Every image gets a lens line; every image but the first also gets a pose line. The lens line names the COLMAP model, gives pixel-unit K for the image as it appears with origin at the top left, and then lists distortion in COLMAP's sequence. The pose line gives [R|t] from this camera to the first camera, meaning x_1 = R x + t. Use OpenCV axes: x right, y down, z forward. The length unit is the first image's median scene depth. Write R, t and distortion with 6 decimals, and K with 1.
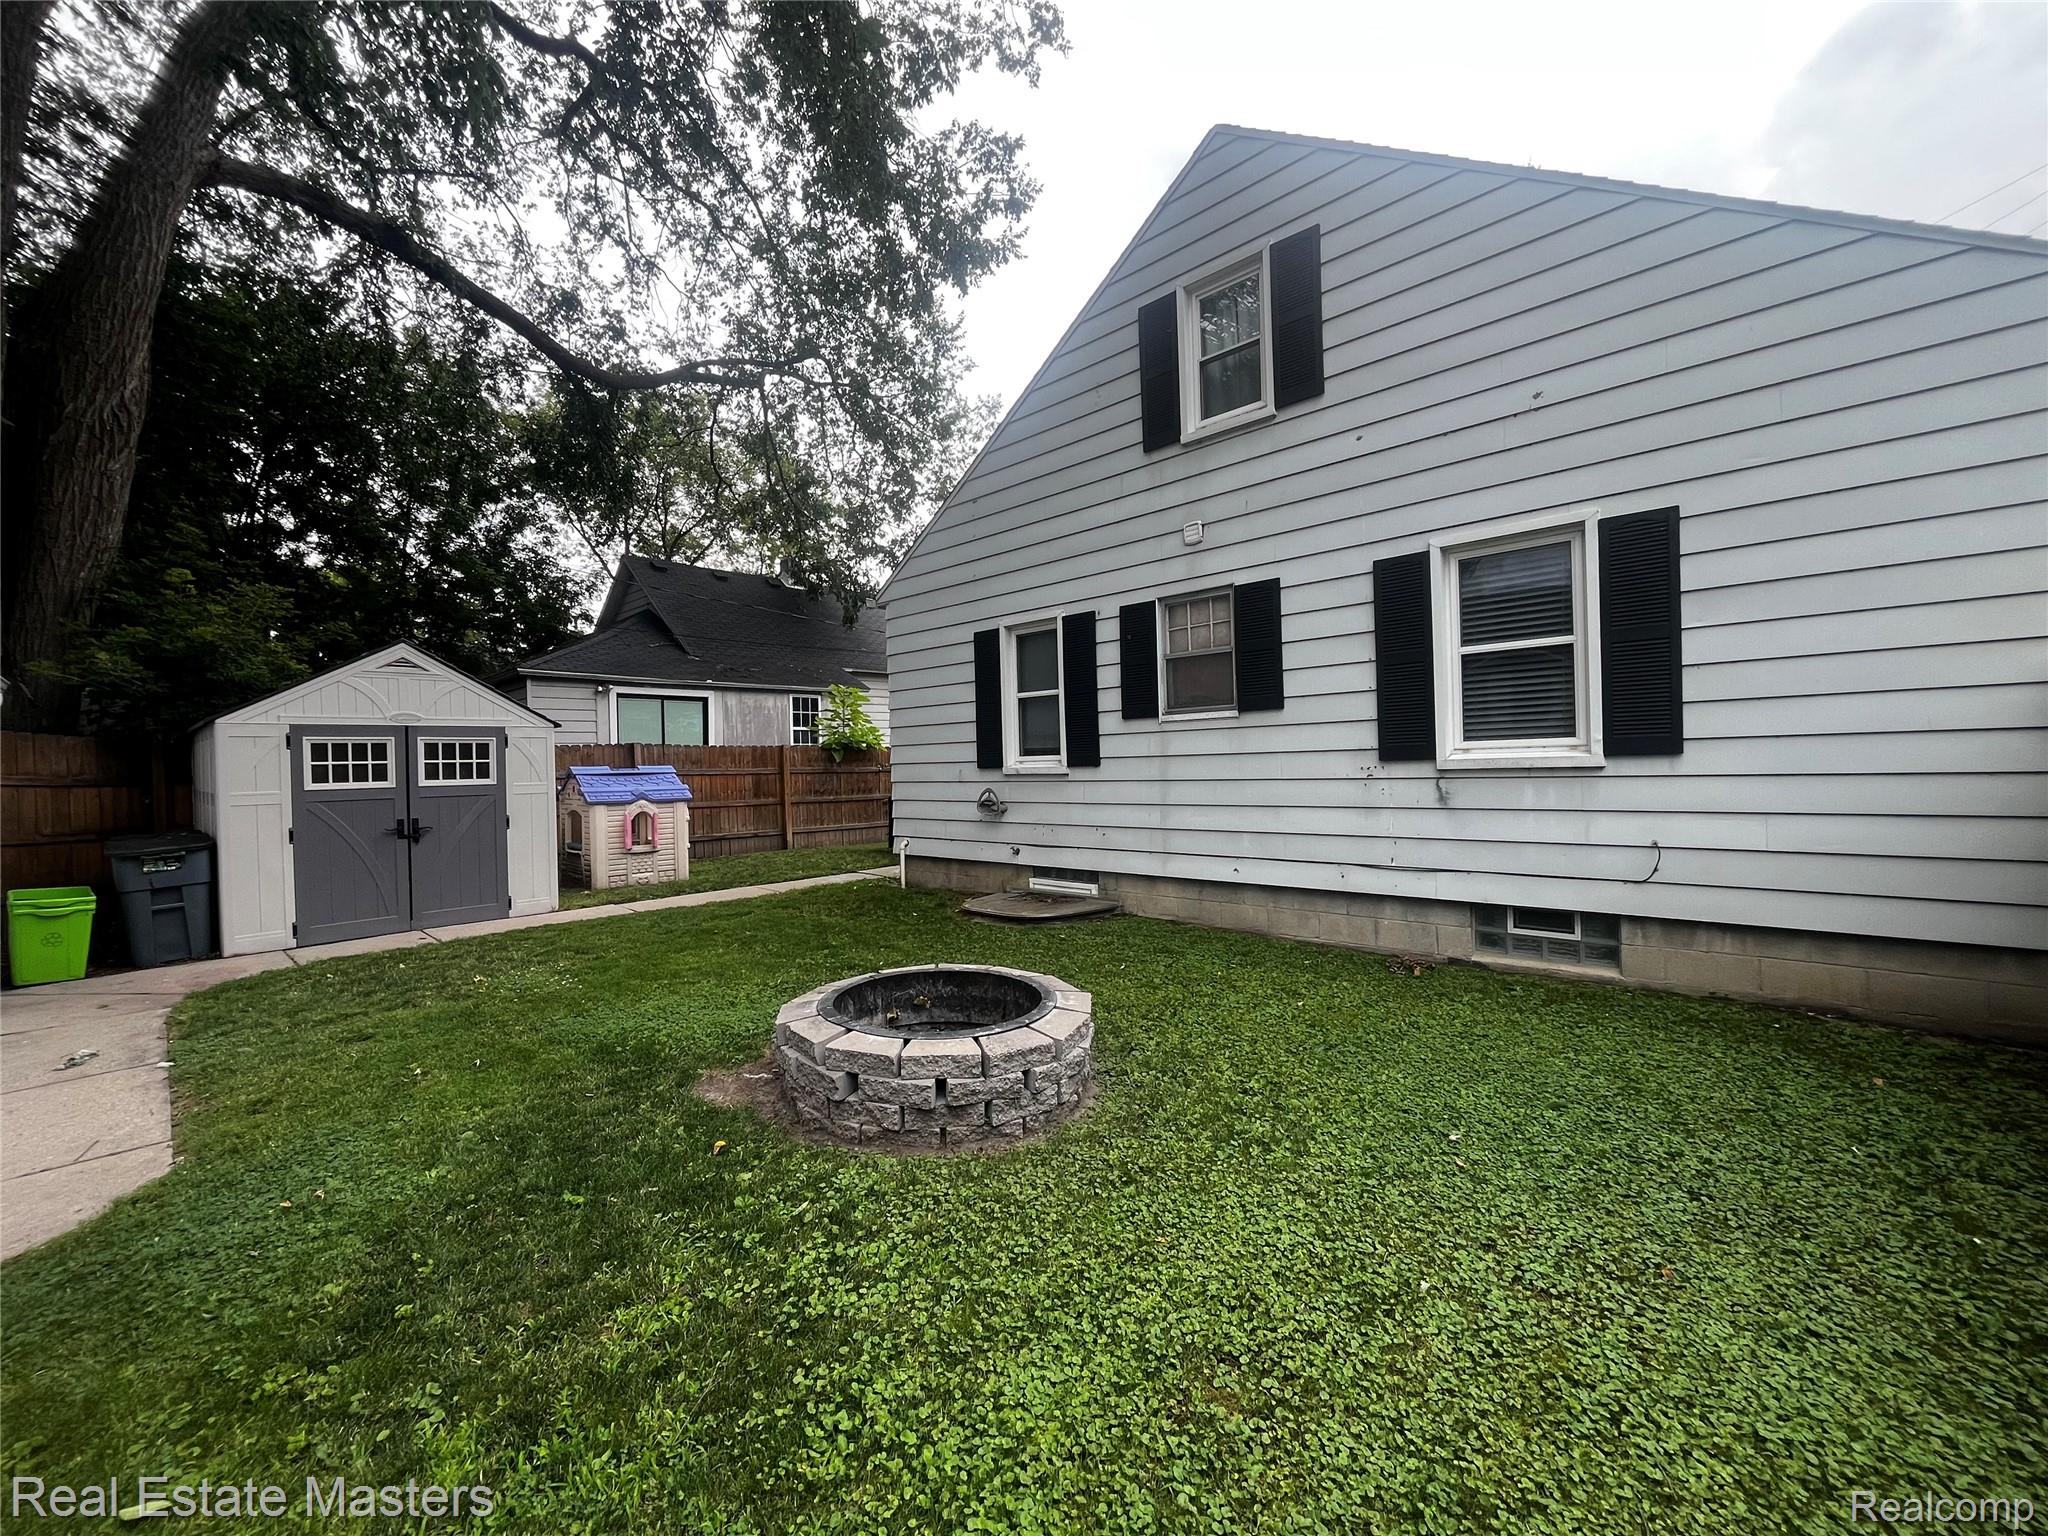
lens RADIAL K [[829.0, 0, 1009.9], [0, 829.0, 770.7], [0, 0, 1]] dist [-0.001086, -0.000173]
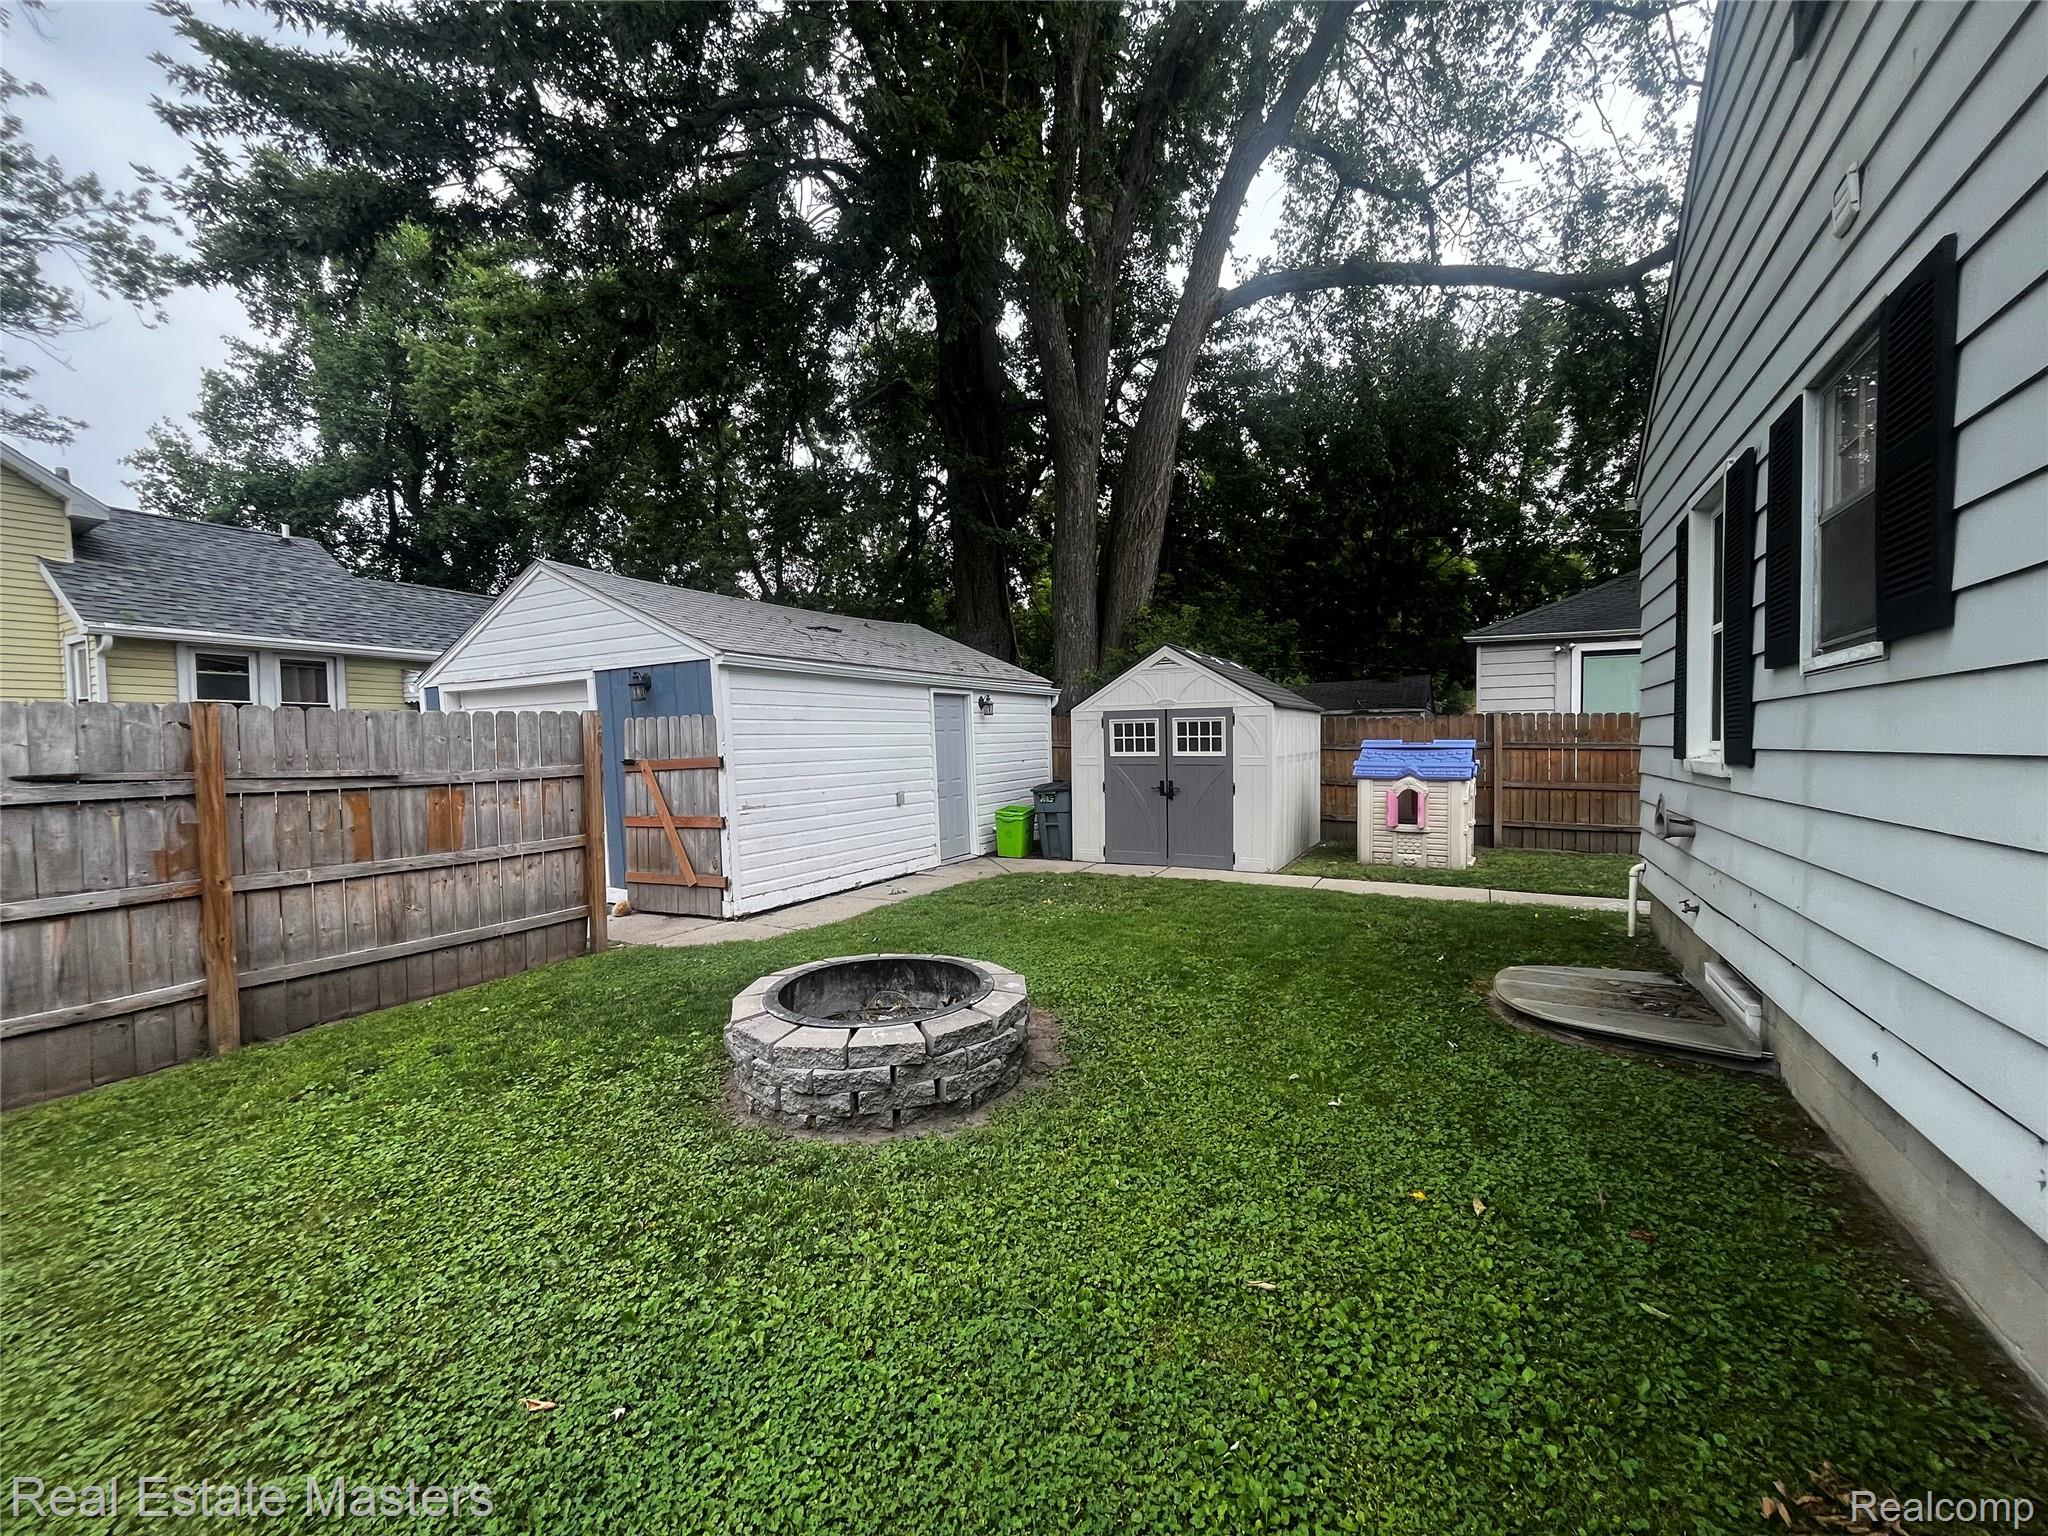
lens RADIAL K [[829.0, 0, 1030.4], [0, 829.0, 769.2], [0, 0, 1]] dist [-0.001086, -0.000173]
pose [[0.234075, 0.053149, -0.970765, 0.484148], [-0.005383, 0.998560, 0.053373, -0.028080], [0.972204, -0.007268, 0.234024, 0.475904]]
